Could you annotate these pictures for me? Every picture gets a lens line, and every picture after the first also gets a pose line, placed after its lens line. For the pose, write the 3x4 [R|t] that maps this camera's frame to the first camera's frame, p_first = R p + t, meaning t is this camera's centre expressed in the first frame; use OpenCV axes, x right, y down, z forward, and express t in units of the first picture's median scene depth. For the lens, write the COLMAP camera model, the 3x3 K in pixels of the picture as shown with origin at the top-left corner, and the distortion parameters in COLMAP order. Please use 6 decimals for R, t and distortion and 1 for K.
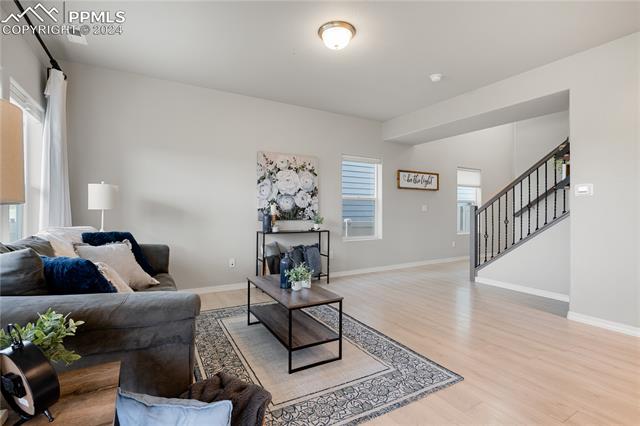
lens RADIAL K [[304.6, 0, 320.0], [0, 304.6, 213.0], [0, 0, 1]] dist [-0.001227, -0.000197]
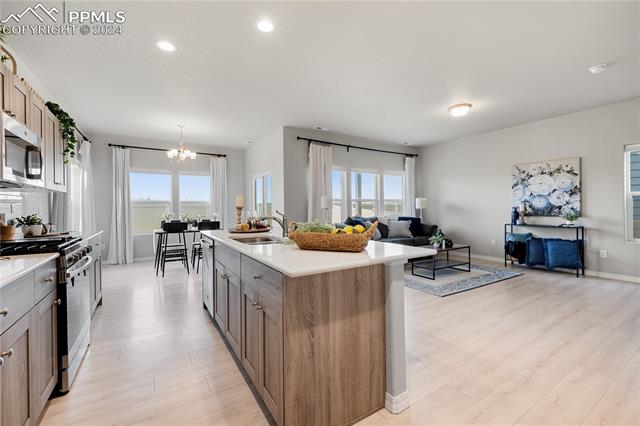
lens RADIAL K [[269.1, 0, 318.6], [0, 269.1, 209.2], [0, 0, 1]] dist [0.000988, 0.000076]
pose [[0.037849, -0.001928, -0.999282, 0.931887], [-0.008143, 0.999964, -0.002238, 0.004781], [0.999250, 0.008222, 0.037832, 0.075141]]
